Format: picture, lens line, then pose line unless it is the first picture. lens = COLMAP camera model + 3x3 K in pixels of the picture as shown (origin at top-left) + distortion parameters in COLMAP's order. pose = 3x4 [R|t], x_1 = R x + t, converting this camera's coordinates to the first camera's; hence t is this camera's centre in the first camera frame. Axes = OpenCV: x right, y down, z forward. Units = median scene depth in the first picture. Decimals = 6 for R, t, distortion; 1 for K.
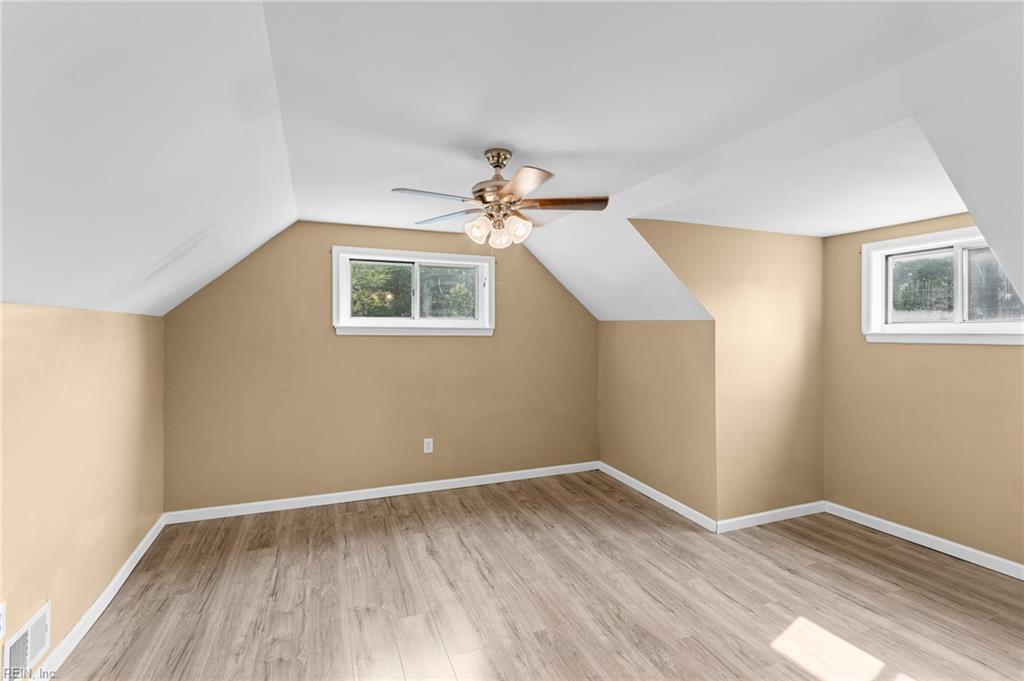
lens RADIAL K [[467.7, 0, 505.8], [0, 467.7, 337.1], [0, 0, 1]] dist [-0.002904, -0.000313]
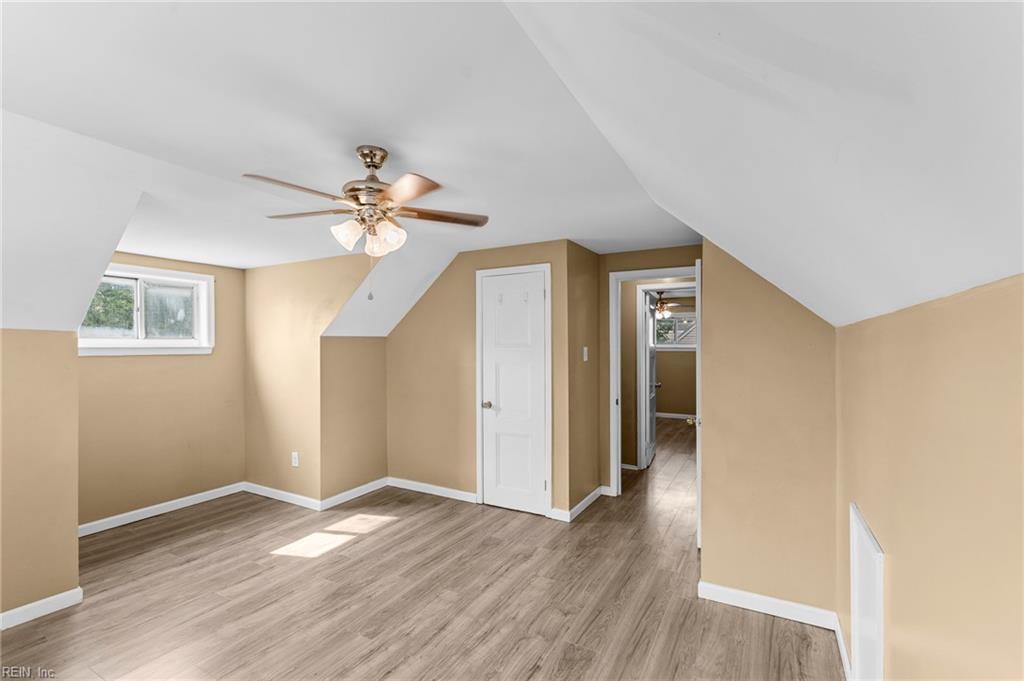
lens RADIAL K [[467.7, 0, 507.4], [0, 467.7, 344.9], [0, 0, 1]] dist [-0.002904, -0.000313]
pose [[-0.632906, -0.002043, 0.774226, -0.737645], [0.007972, 0.999926, 0.009155, -0.018778], [-0.774188, 0.011966, -0.632843, 1.123002]]
